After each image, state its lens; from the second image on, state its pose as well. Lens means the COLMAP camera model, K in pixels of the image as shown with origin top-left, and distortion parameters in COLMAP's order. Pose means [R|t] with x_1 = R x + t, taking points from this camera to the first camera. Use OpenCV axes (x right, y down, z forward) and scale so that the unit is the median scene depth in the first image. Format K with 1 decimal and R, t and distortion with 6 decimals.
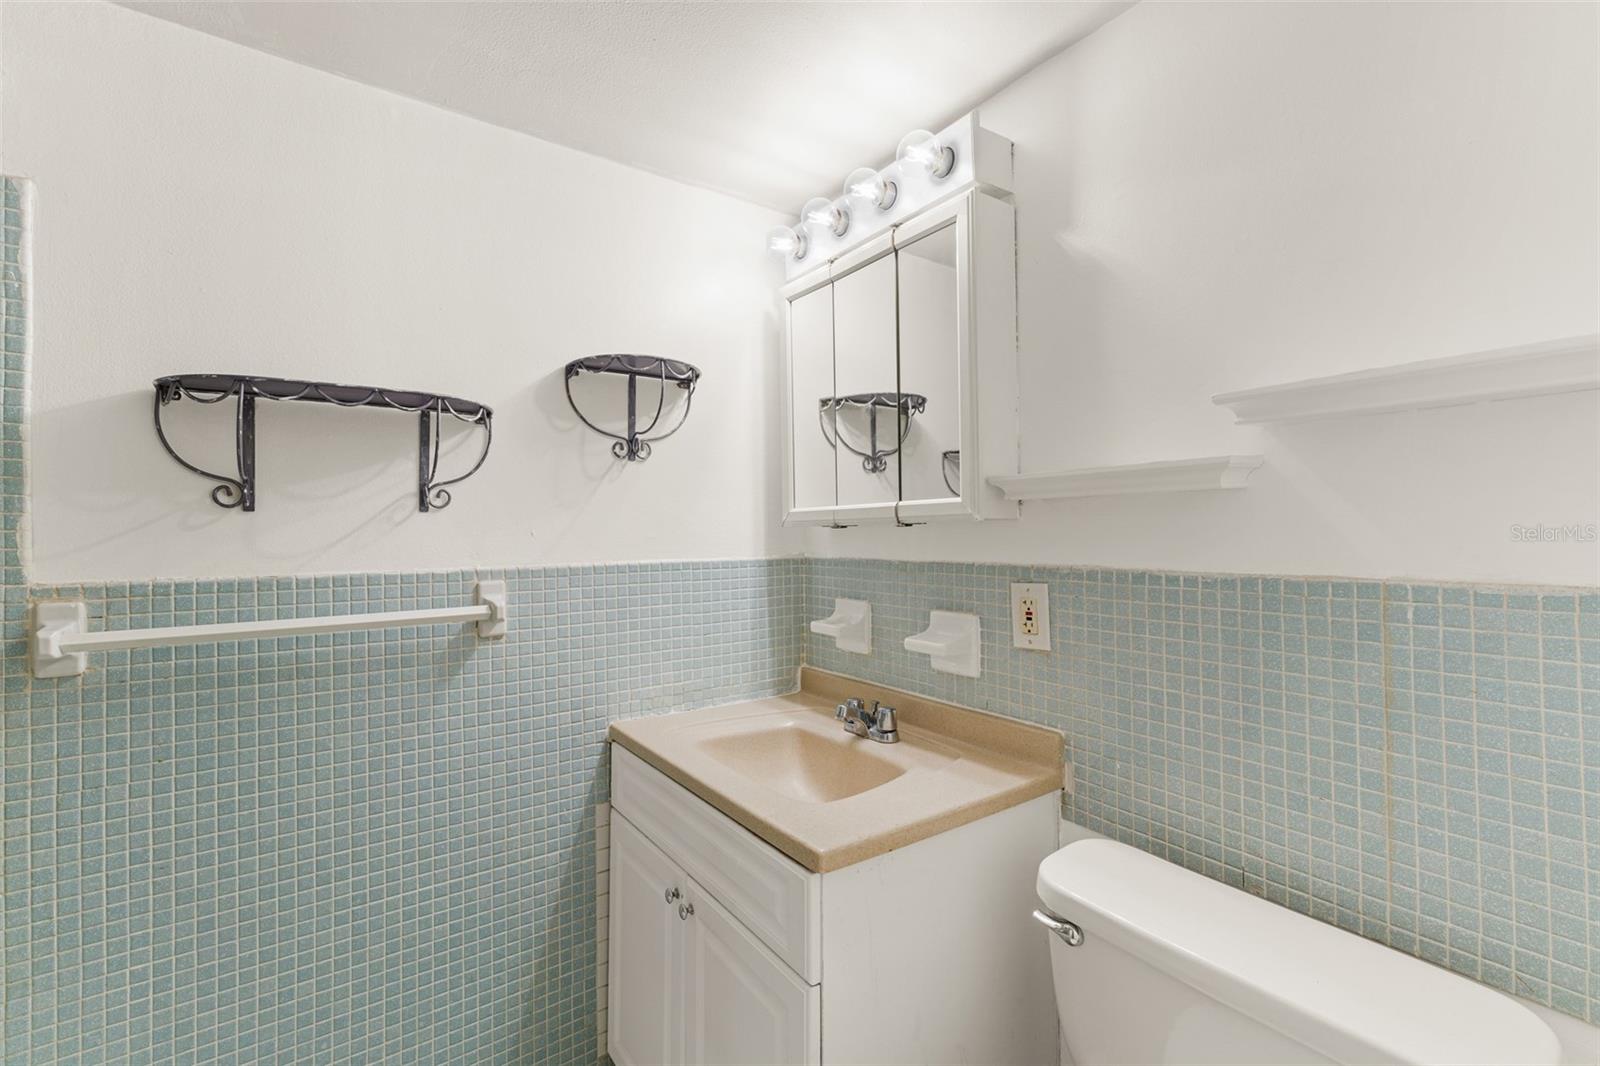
lens RADIAL K [[685.8, 0, 785.7], [0, 685.8, 526.4], [0, 0, 1]] dist [0.005169, 0.000236]
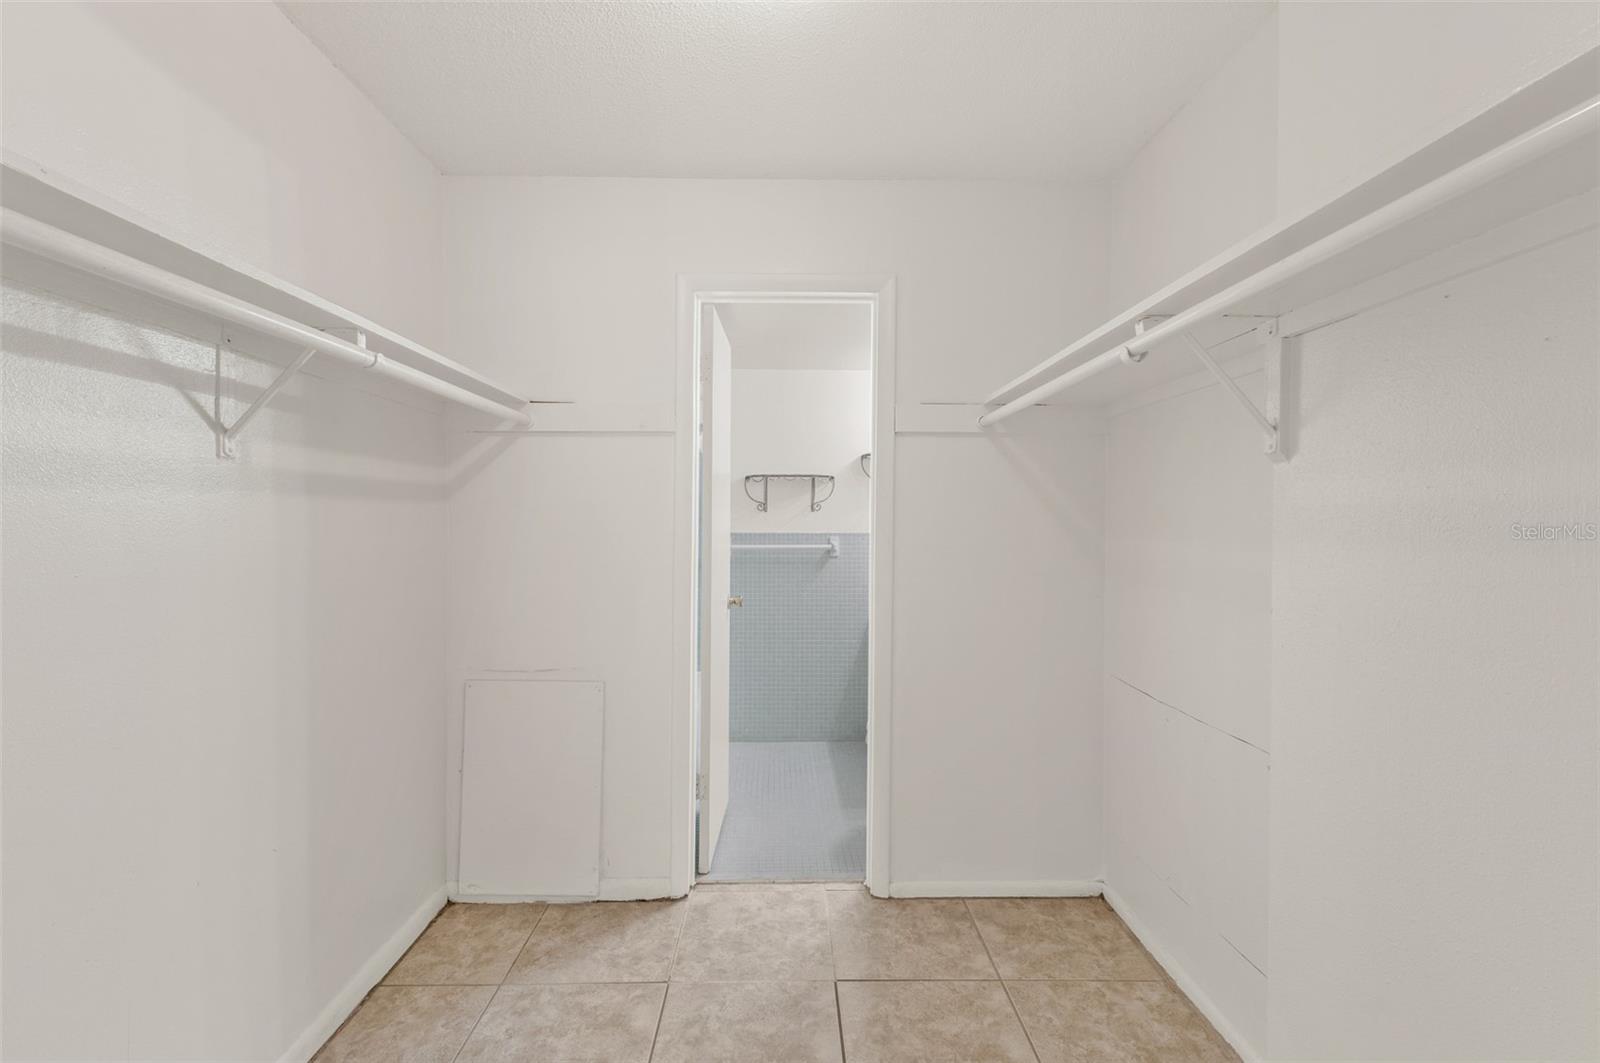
lens RADIAL K [[685.8, 0, 800.0], [0, 685.8, 525.9], [0, 0, 1]] dist [0.005169, 0.000236]
pose [[0.837157, 0.013934, -0.546786, 1.231764], [-0.008367, 0.999885, 0.012669, 0.001225], [0.546899, -0.006031, 0.837177, -1.773236]]
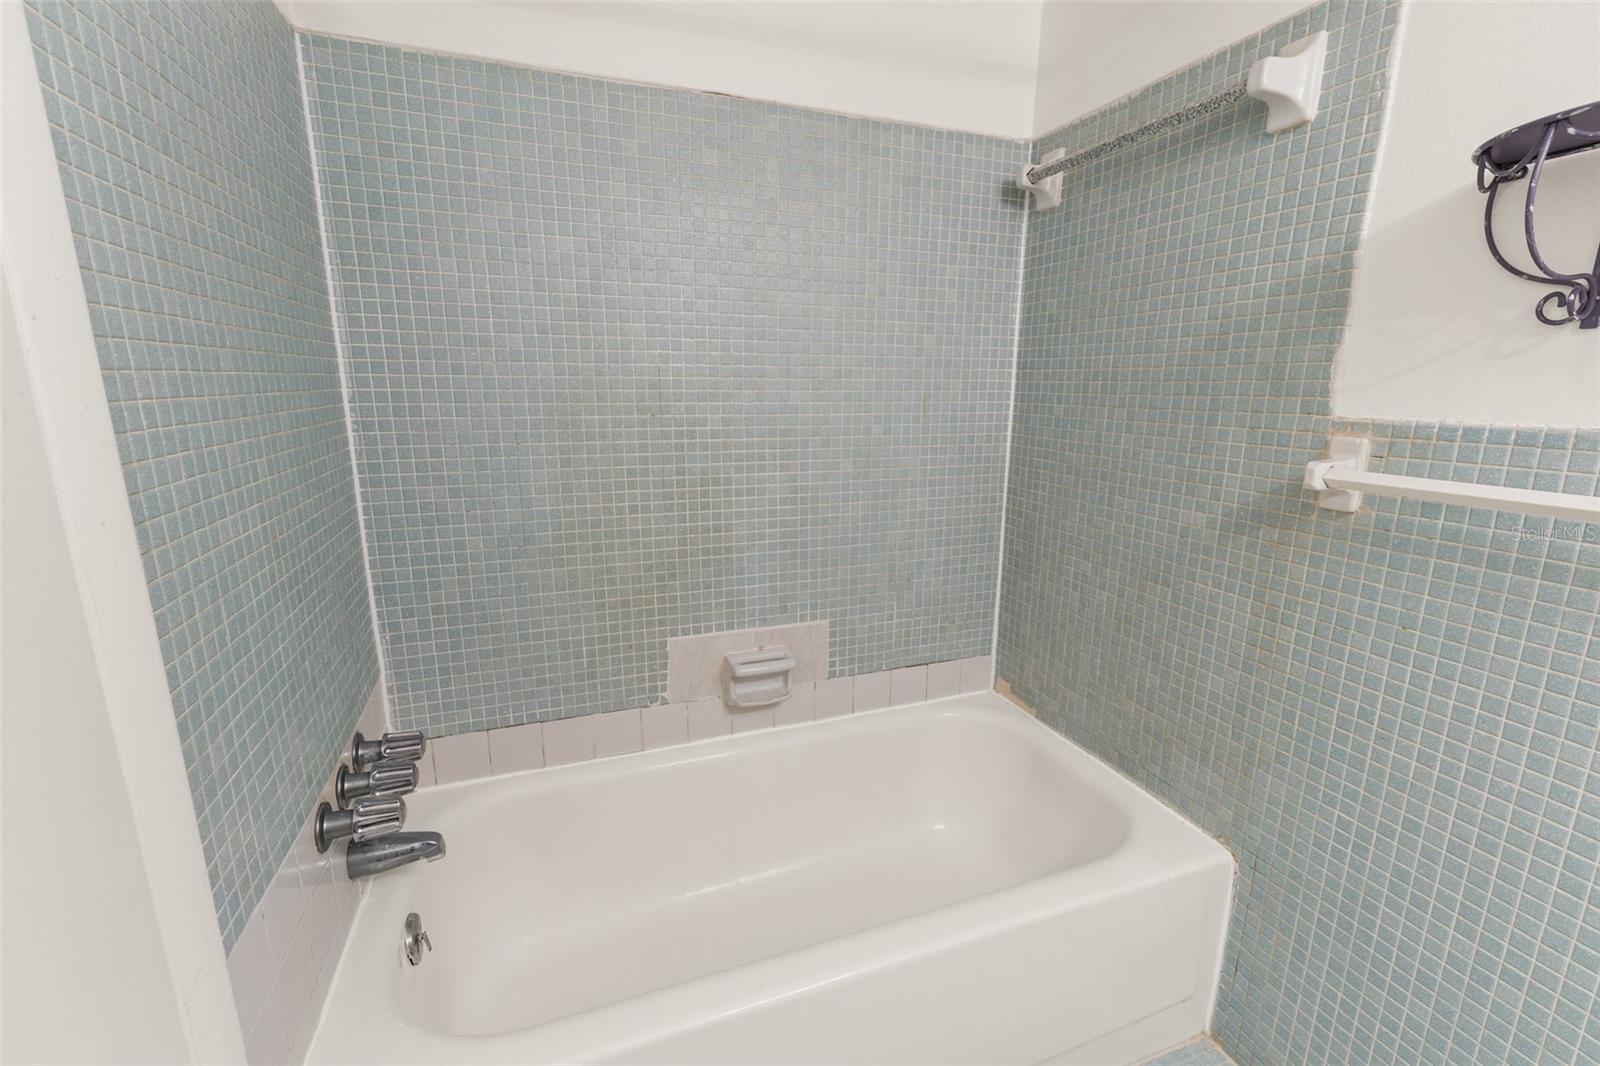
lens RADIAL K [[685.8, 0, 801.6], [0, 685.8, 535.8], [0, 0, 1]] dist [0.005169, 0.000236]
pose [[-0.248212, 0.214881, -0.944572, 0.097299], [-0.005452, 0.974762, 0.223181, 0.030475], [0.968690, 0.060546, -0.240776, 0.451210]]
